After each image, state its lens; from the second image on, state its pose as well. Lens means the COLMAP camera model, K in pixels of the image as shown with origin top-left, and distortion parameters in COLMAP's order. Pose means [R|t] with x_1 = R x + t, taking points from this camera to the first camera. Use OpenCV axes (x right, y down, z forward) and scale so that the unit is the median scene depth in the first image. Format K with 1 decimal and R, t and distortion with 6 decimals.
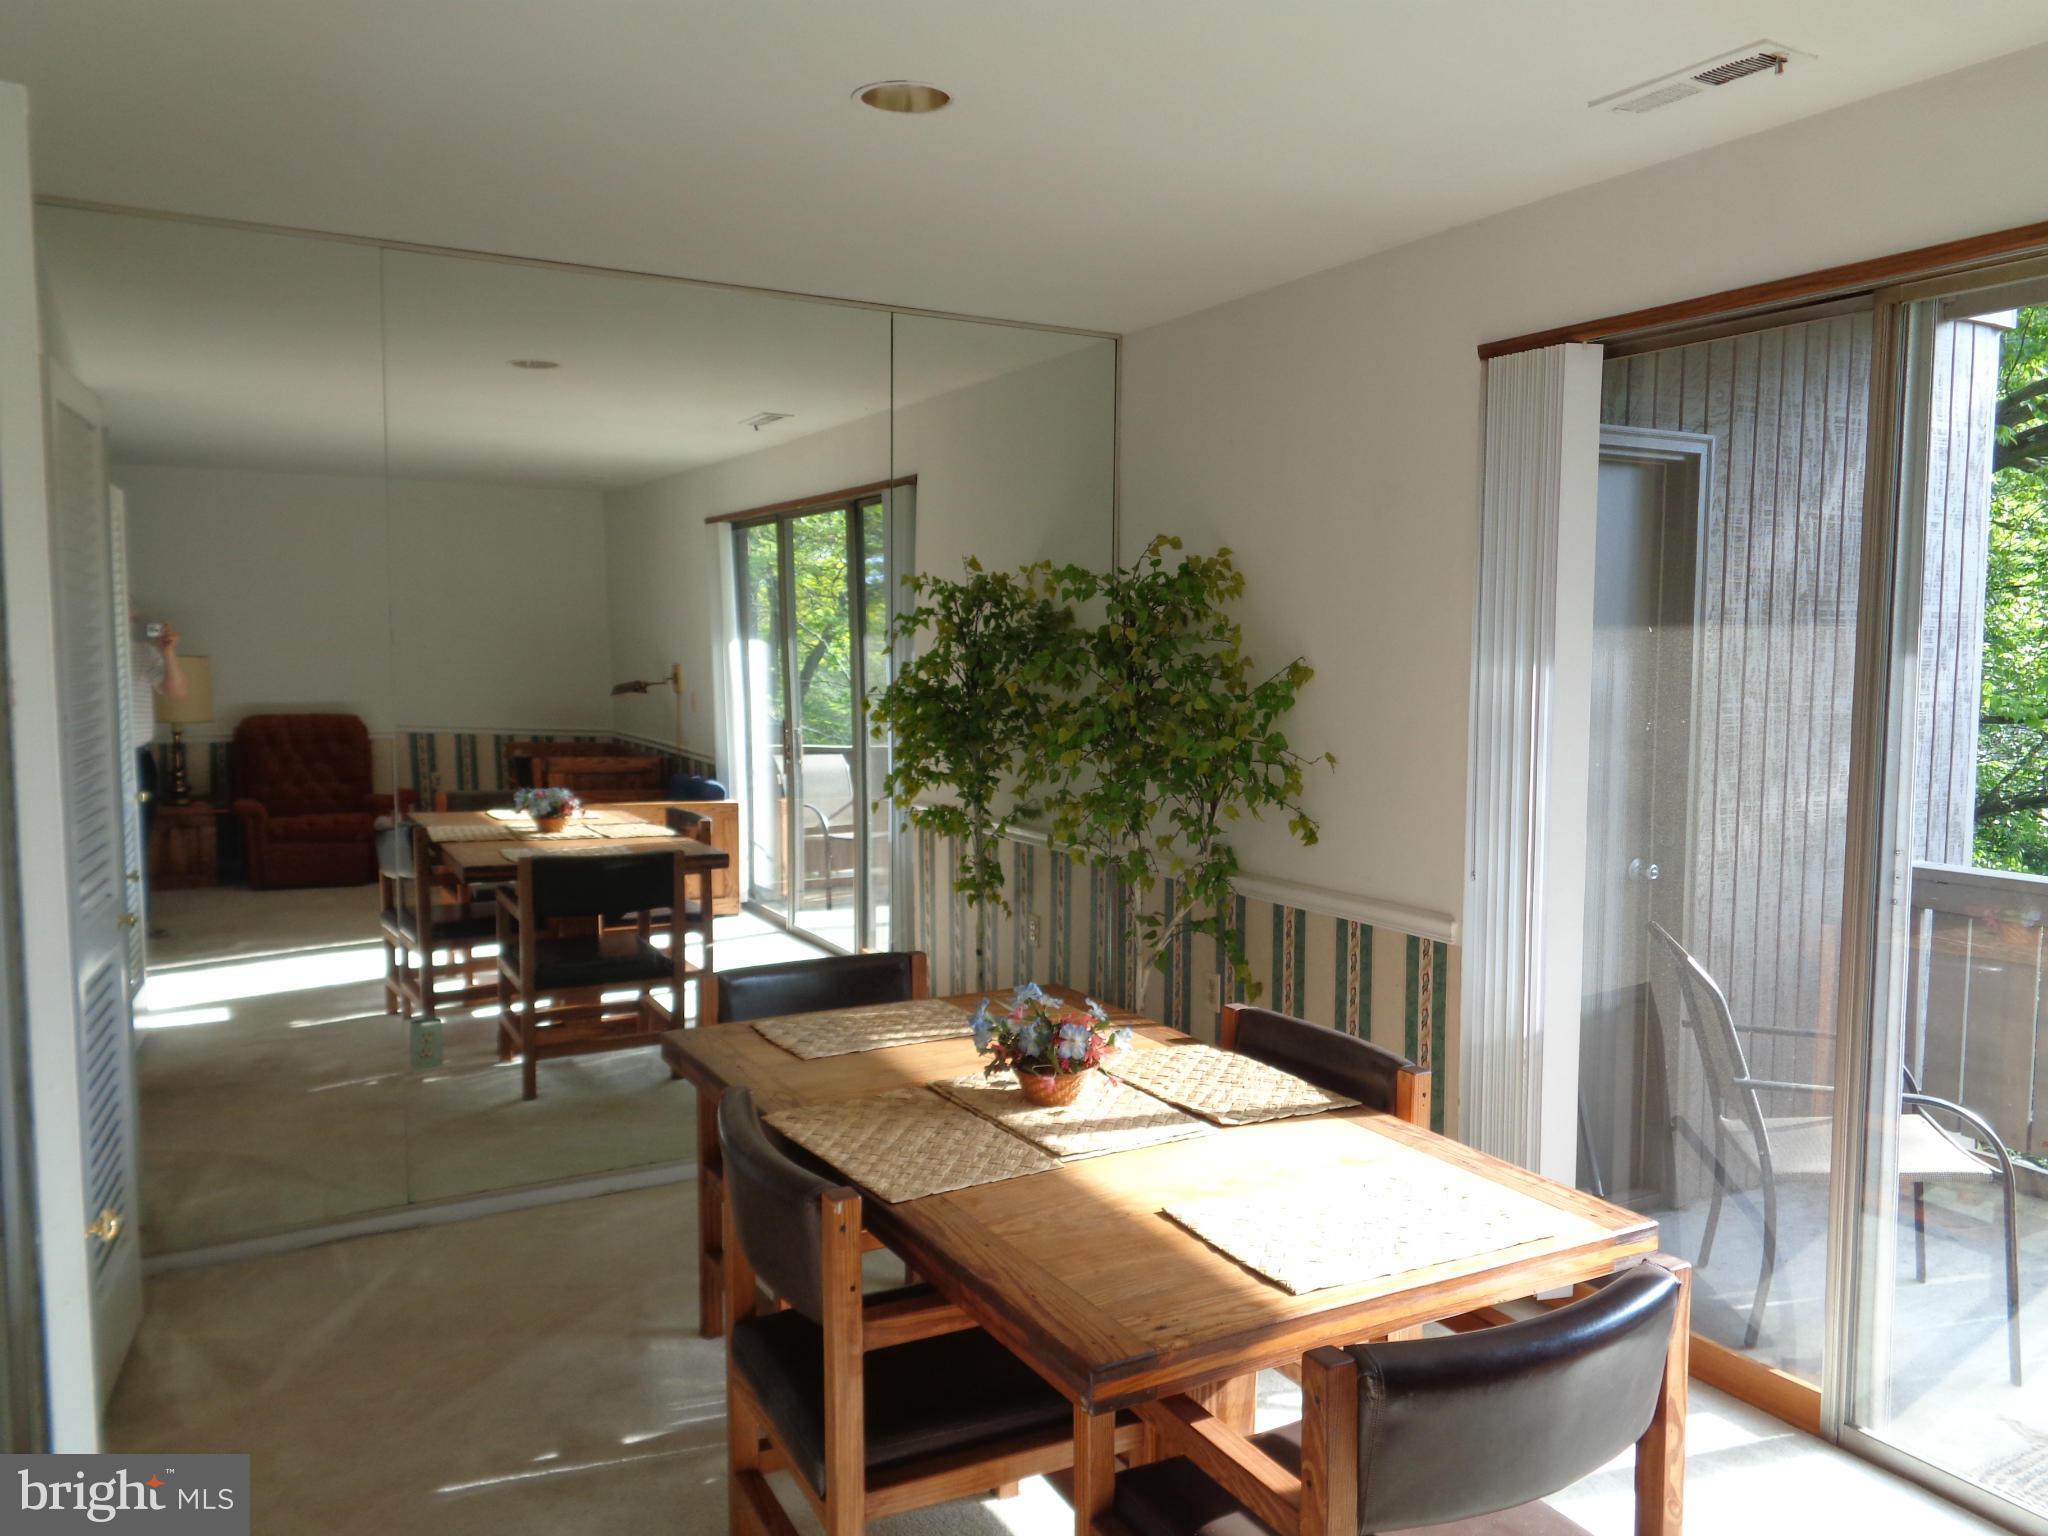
lens RADIAL K [[1544.3, 0, 1024.0], [0, 1544.3, 768.0], [0, 0, 1]] dist [0.026273, -0.007936]
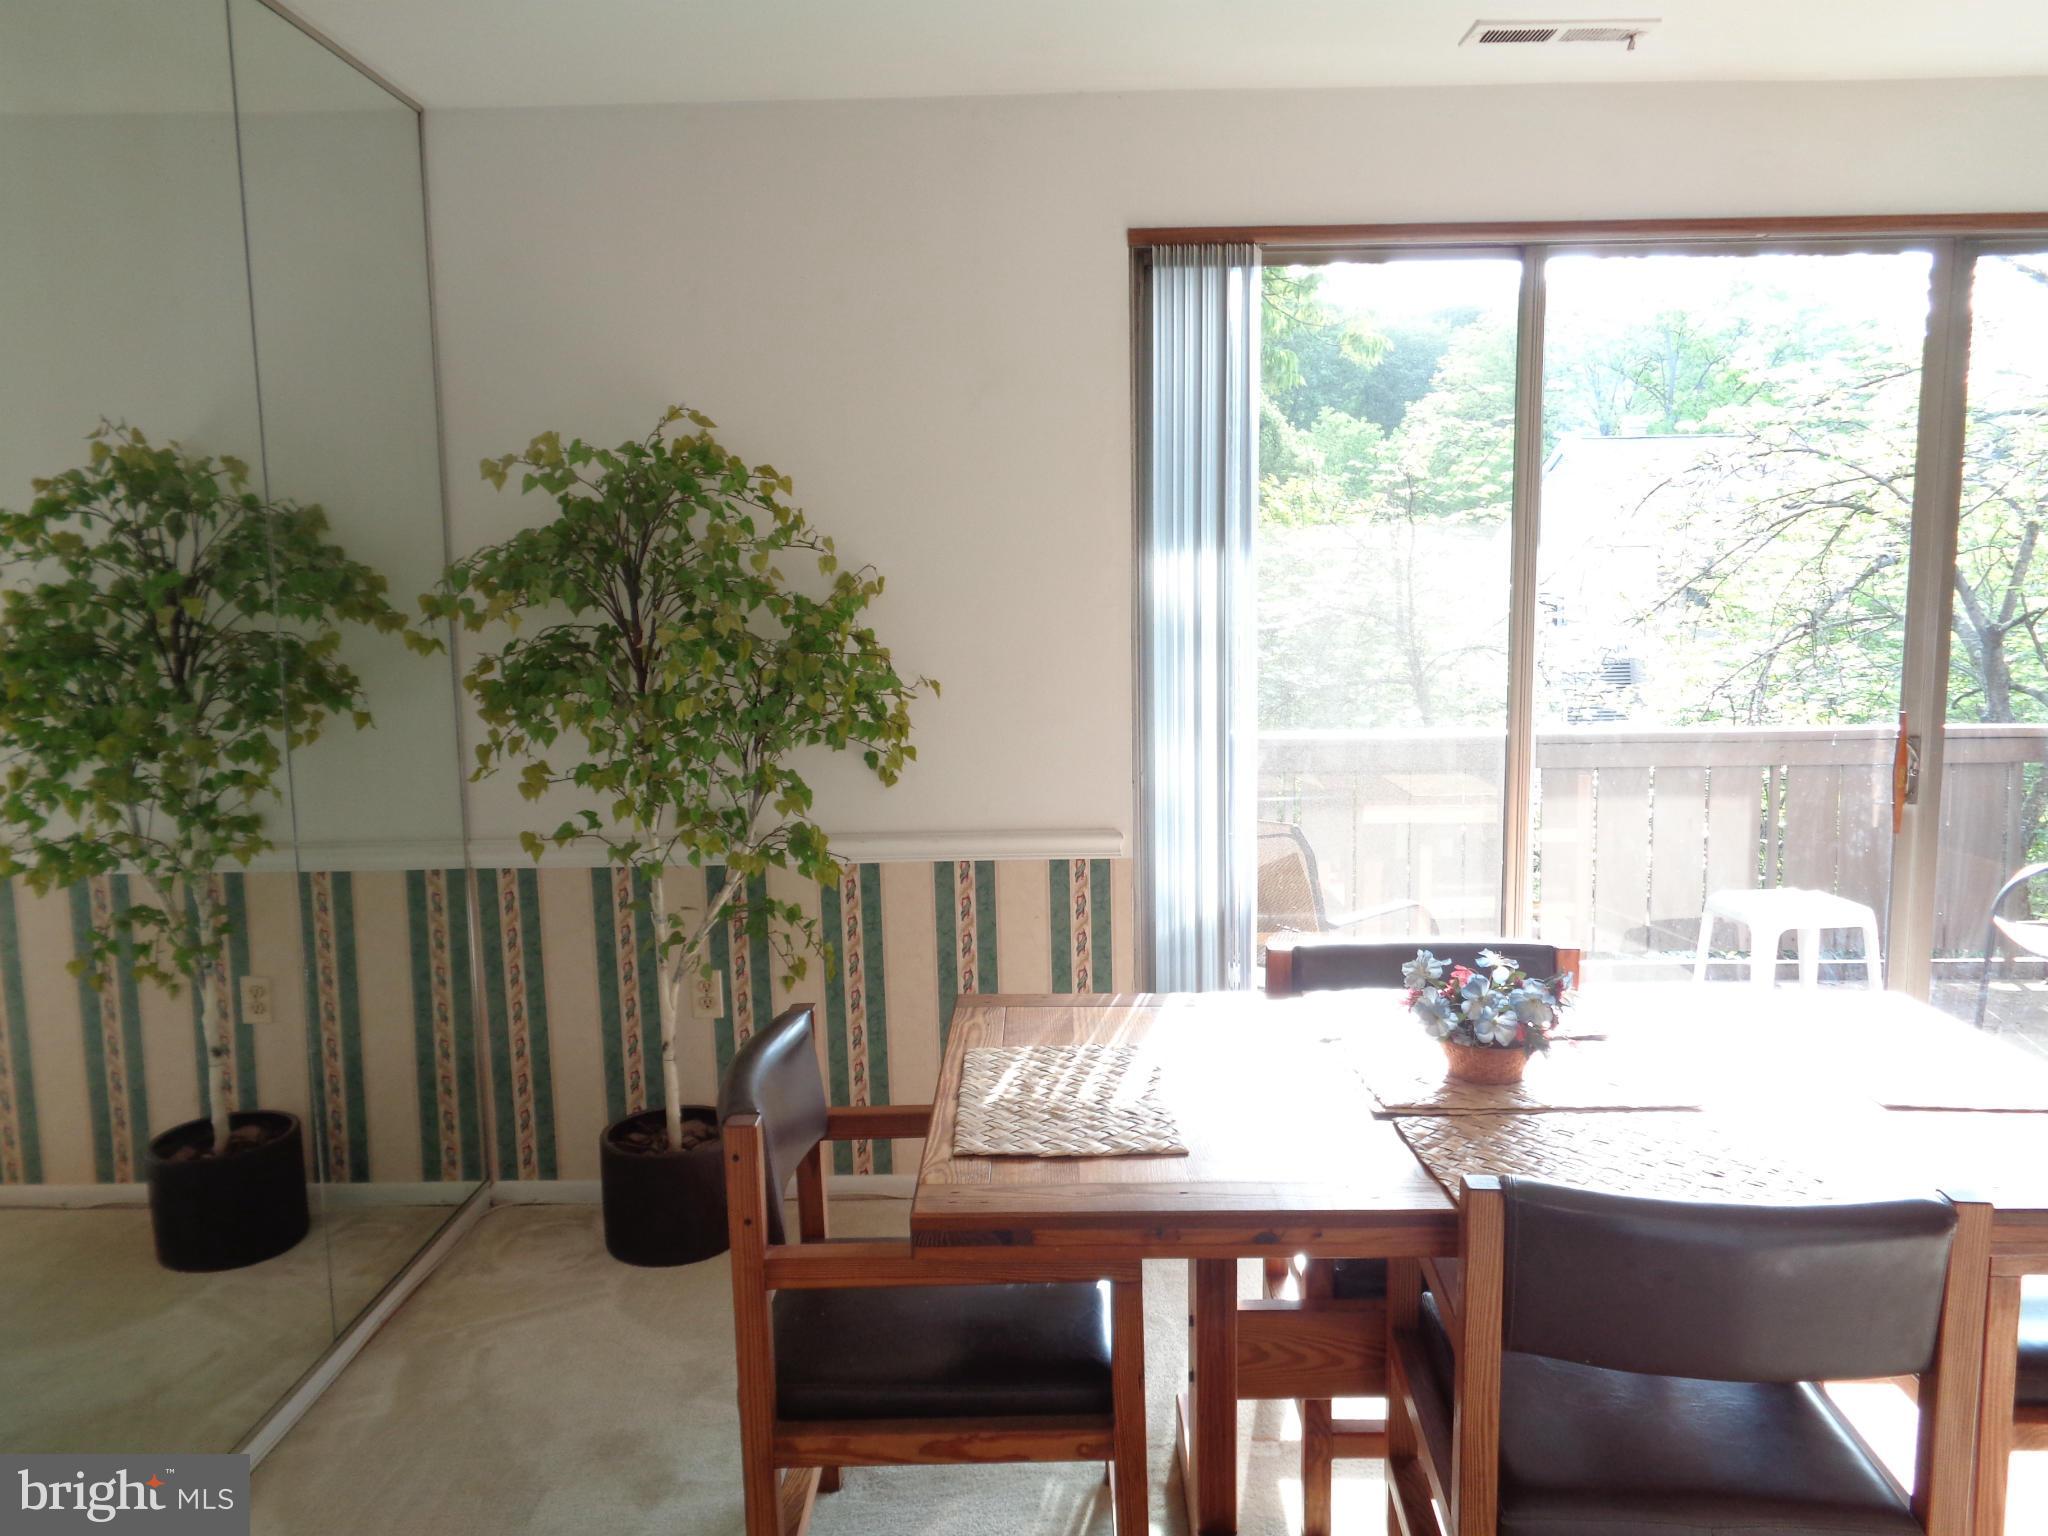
lens RADIAL K [[1544.3, 0, 1024.0], [0, 1544.3, 768.0], [0, 0, 1]] dist [0.026273, -0.007936]
pose [[0.495254, -0.123695, 0.859897, -0.533899], [0.090276, 0.991781, 0.090673, -0.032132], [-0.864045, 0.032722, 0.502350, 0.525900]]
